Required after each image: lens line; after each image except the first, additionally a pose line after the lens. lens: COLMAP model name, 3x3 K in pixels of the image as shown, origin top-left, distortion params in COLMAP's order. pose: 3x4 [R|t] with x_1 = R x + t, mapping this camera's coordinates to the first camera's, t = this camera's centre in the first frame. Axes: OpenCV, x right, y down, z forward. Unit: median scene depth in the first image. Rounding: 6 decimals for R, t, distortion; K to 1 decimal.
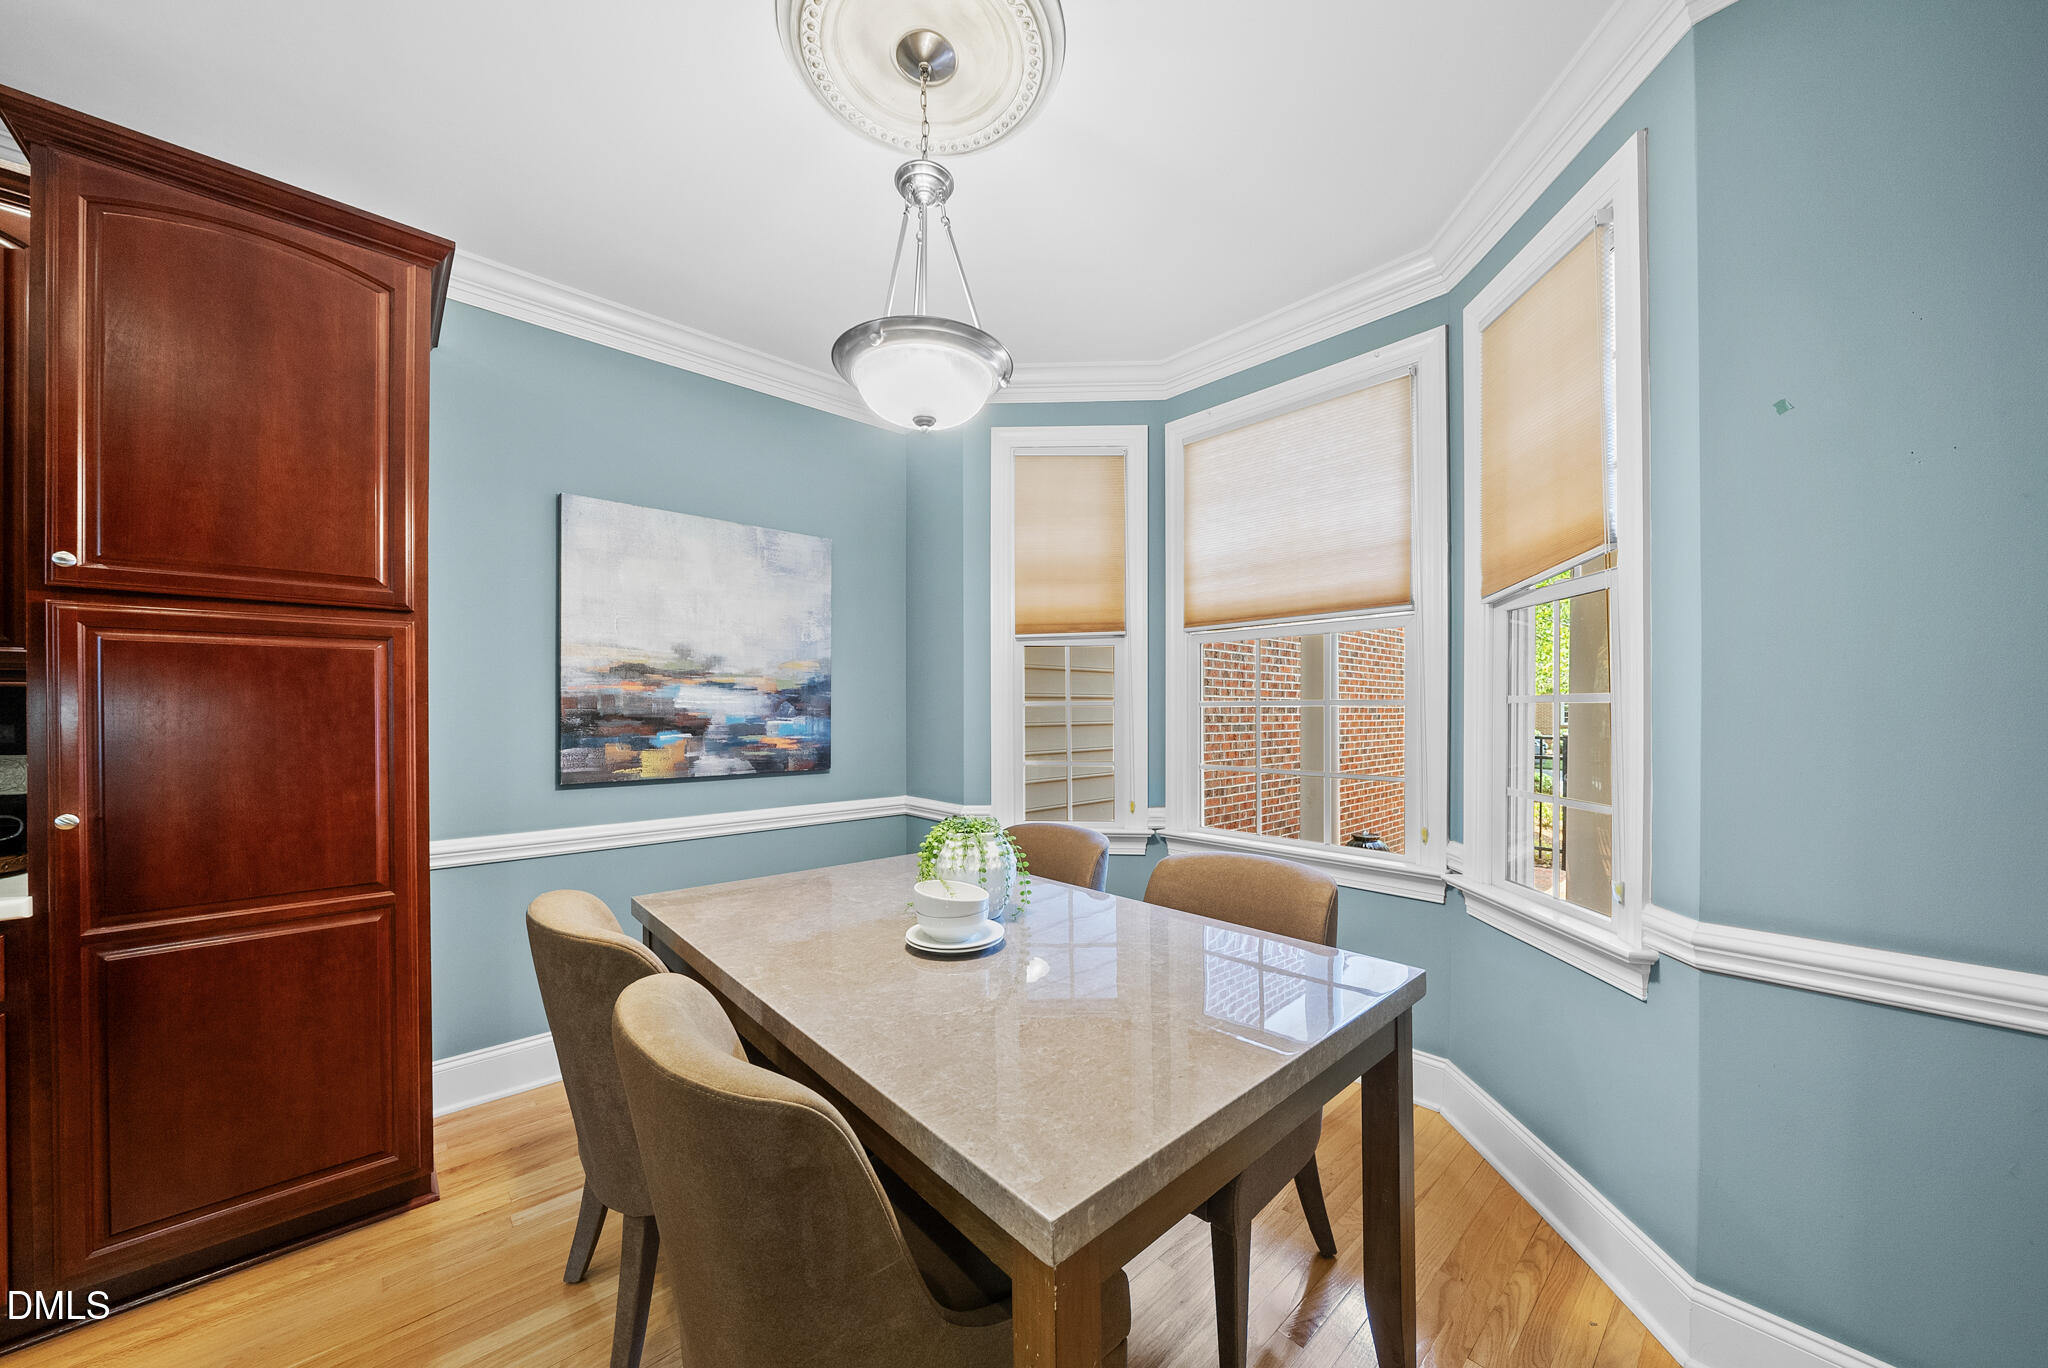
lens RADIAL K [[716.2, 0, 1042.5], [0, 716.2, 712.2], [0, 0, 1]] dist [-0.008779, 0.000559]
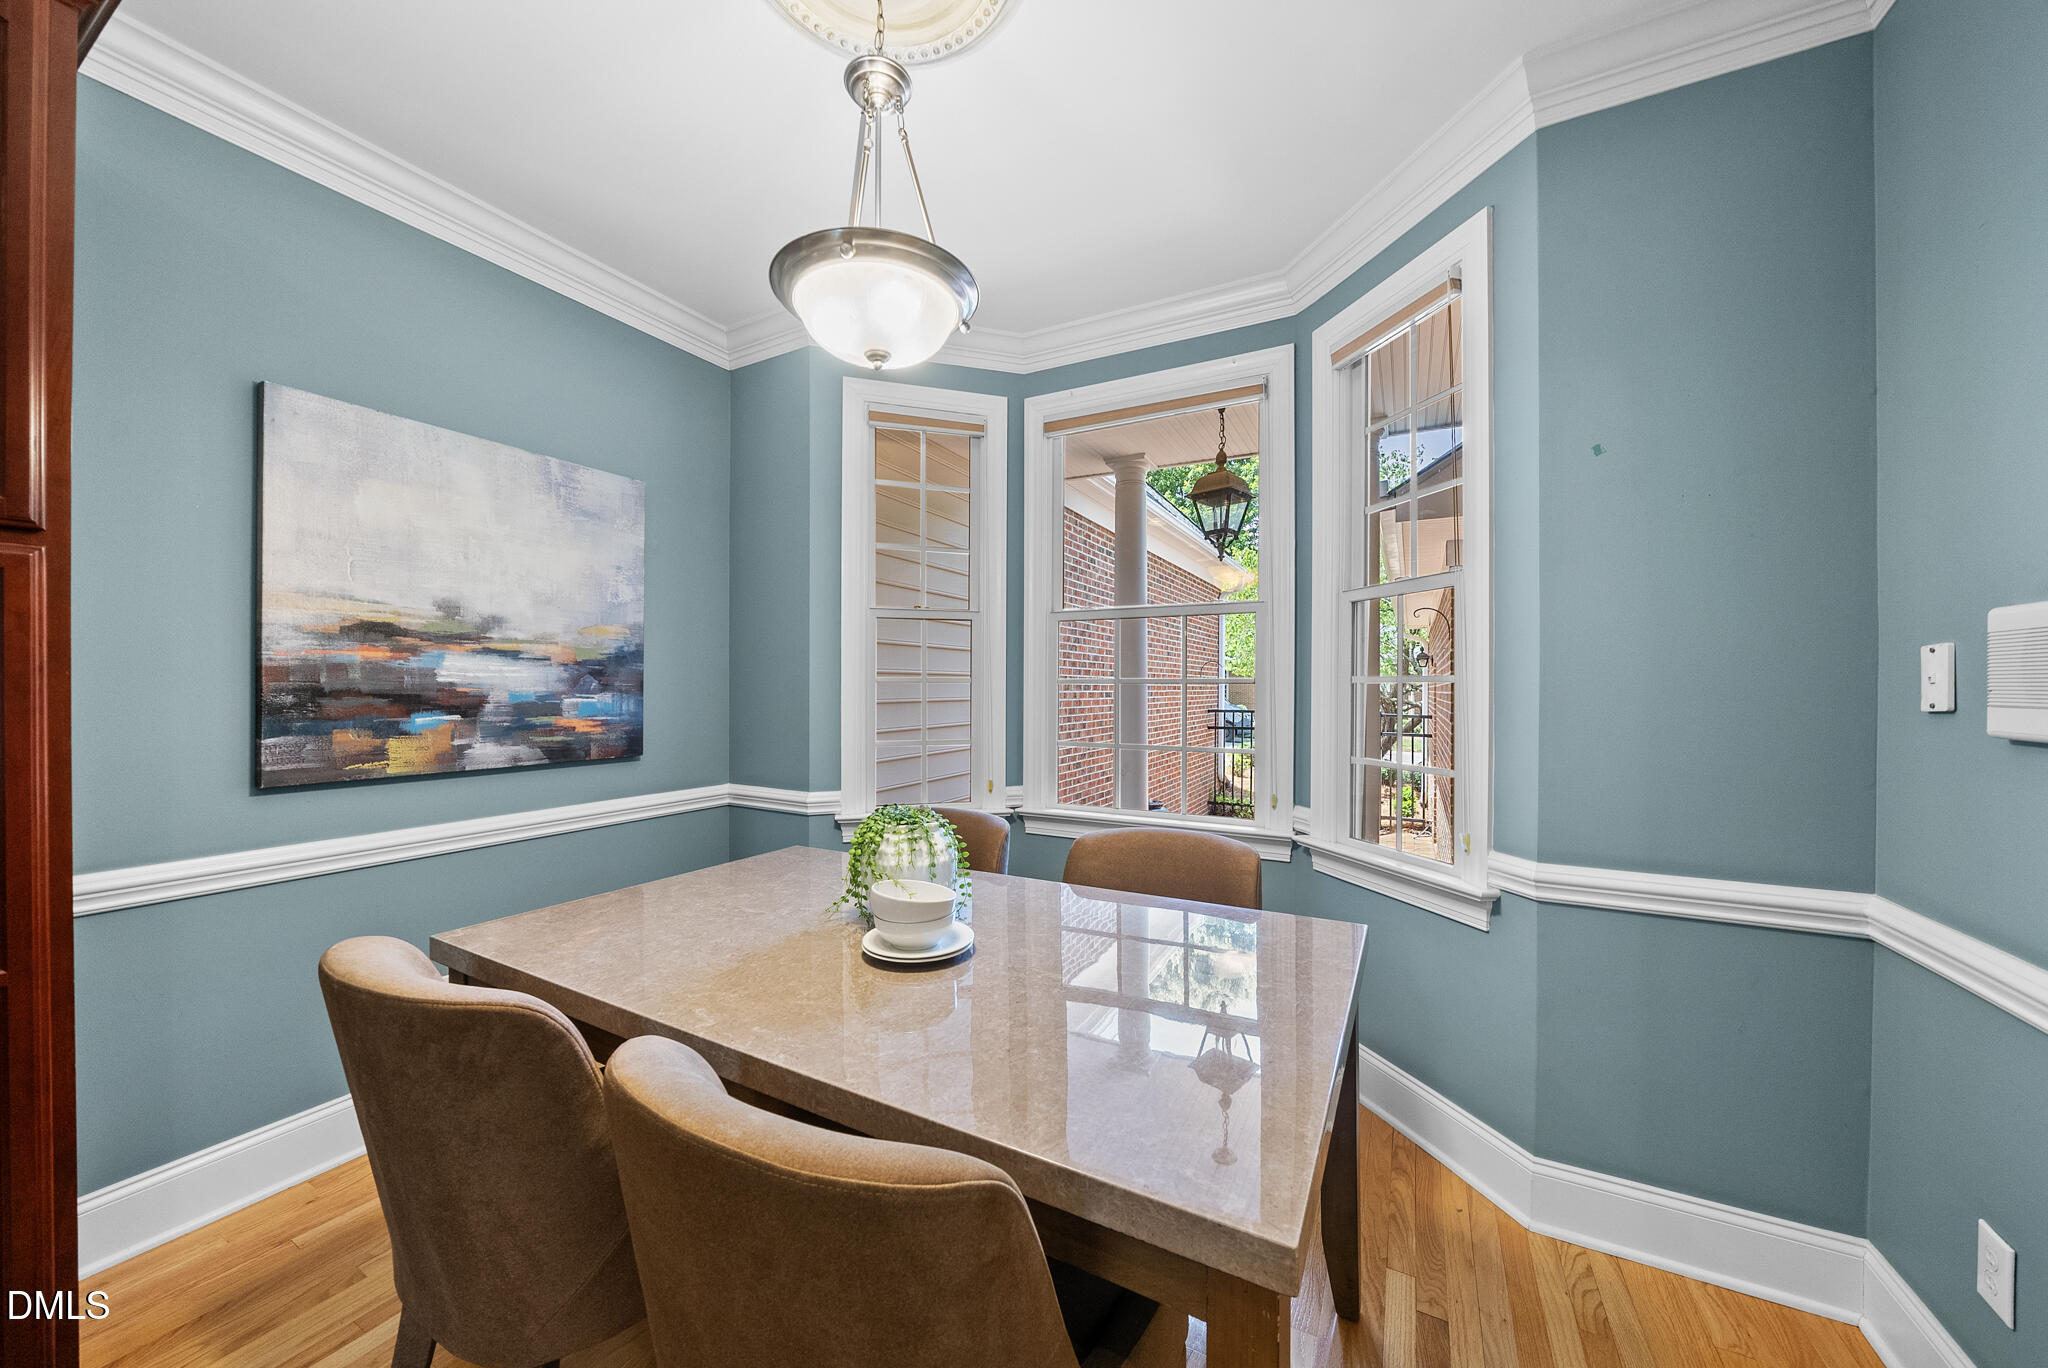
lens RADIAL K [[716.2, 0, 1026.5], [0, 716.2, 689.2], [0, 0, 1]] dist [-0.008779, 0.000559]
pose [[0.944877, 0.003507, 0.327406, -0.173326], [-0.003841, 0.999993, 0.000375, -0.000763], [-0.327402, -0.001612, 0.944884, 0.070881]]
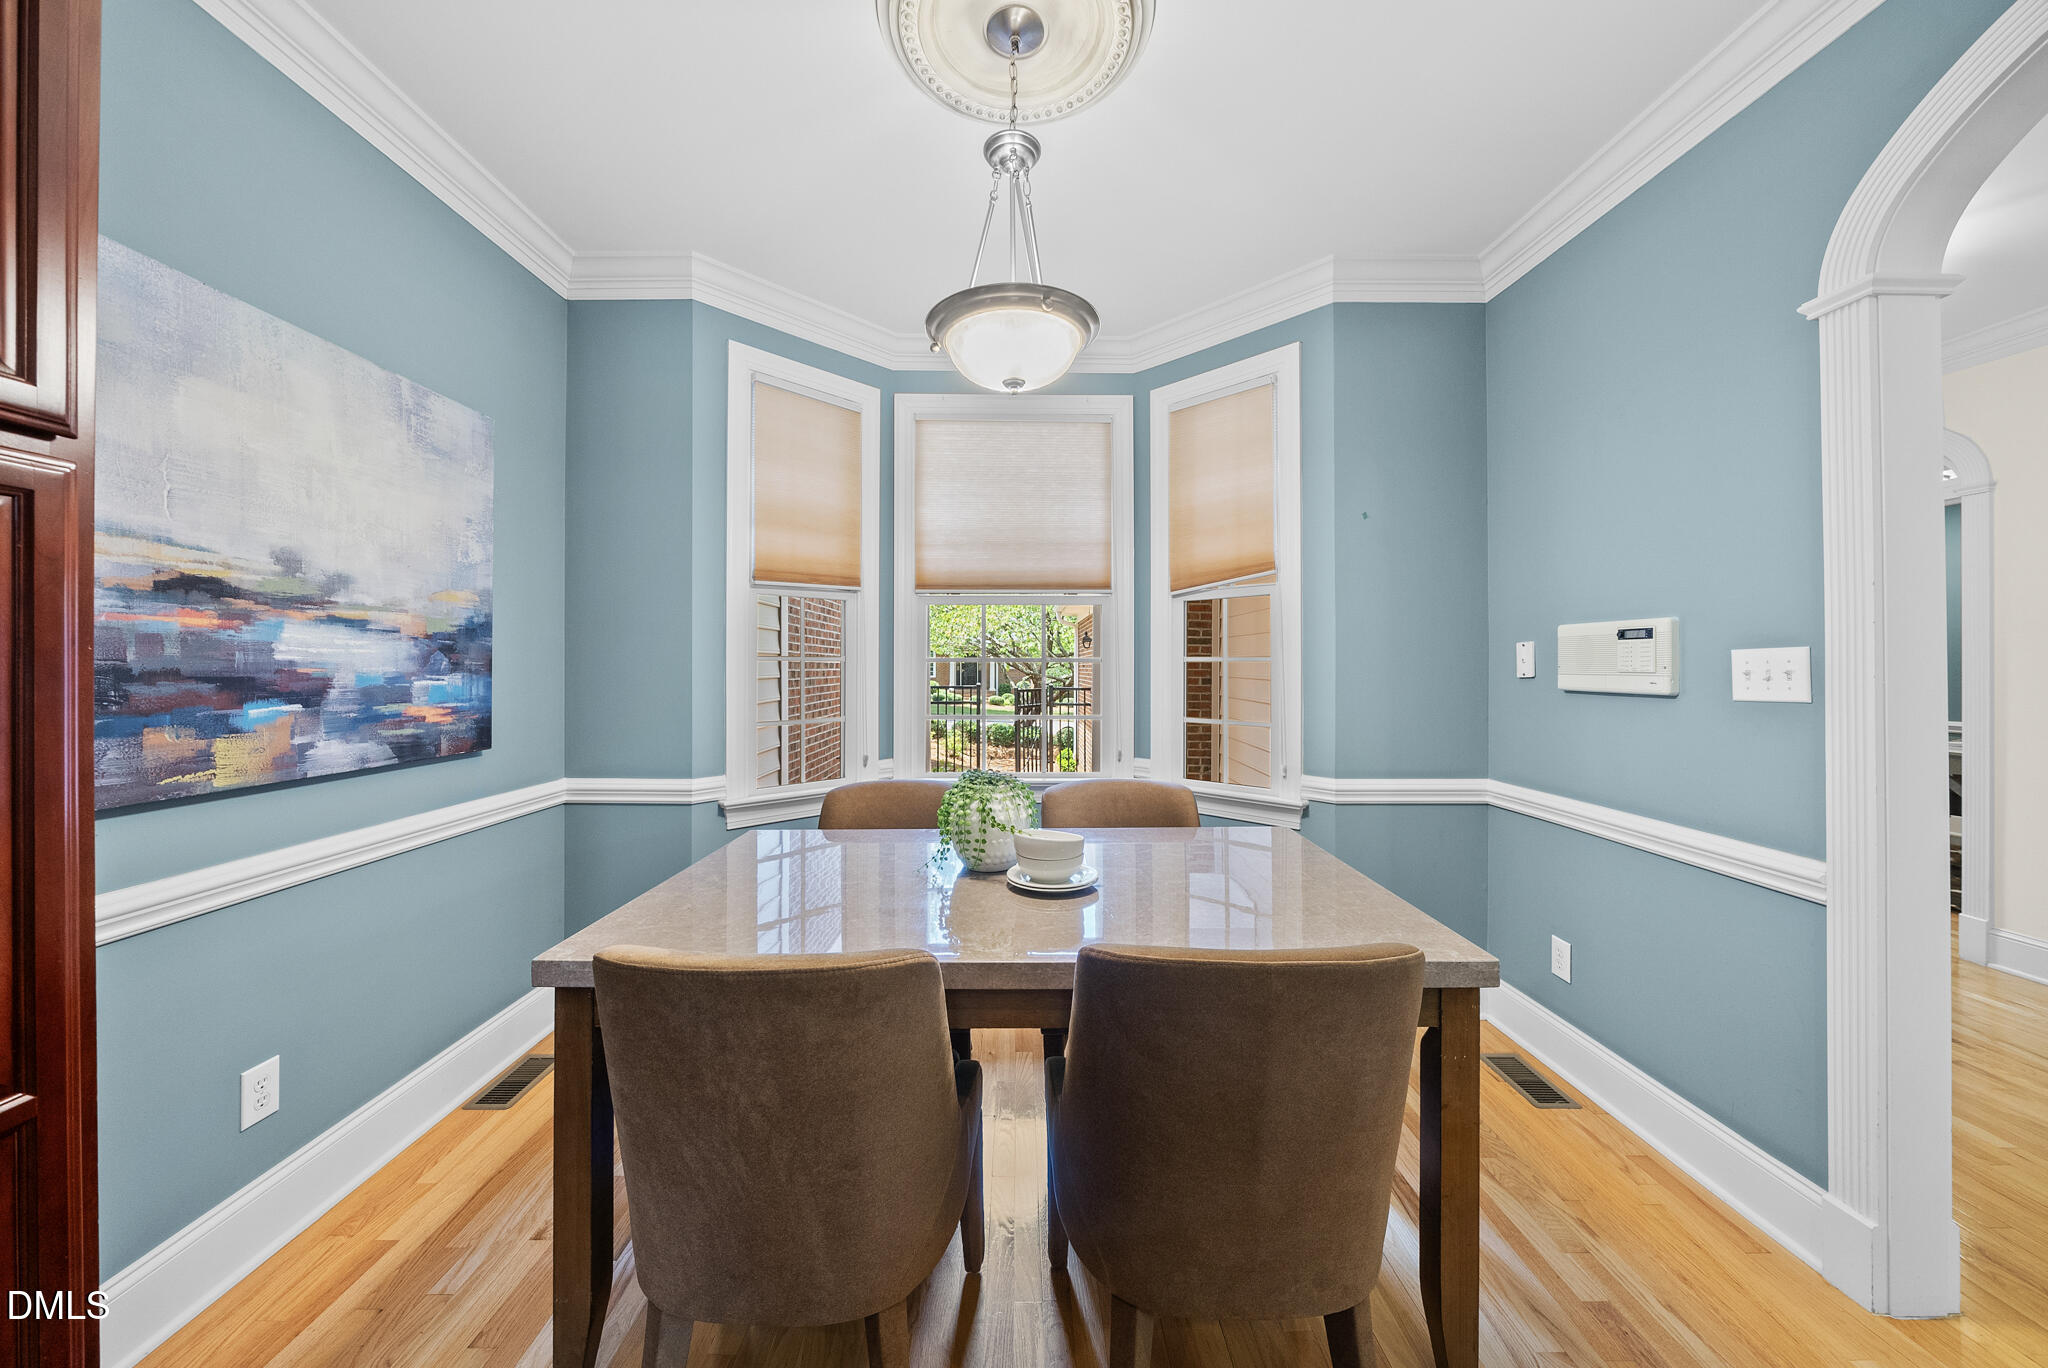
lens RADIAL K [[716.2, 0, 1007.8], [0, 716.2, 662.8], [0, 0, 1]] dist [-0.008779, 0.000559]
pose [[0.673506, 0.005137, 0.739164, -0.562933], [-0.000458, 0.999979, -0.006532, -0.000191], [-0.739182, 0.004061, 0.673493, 0.193500]]
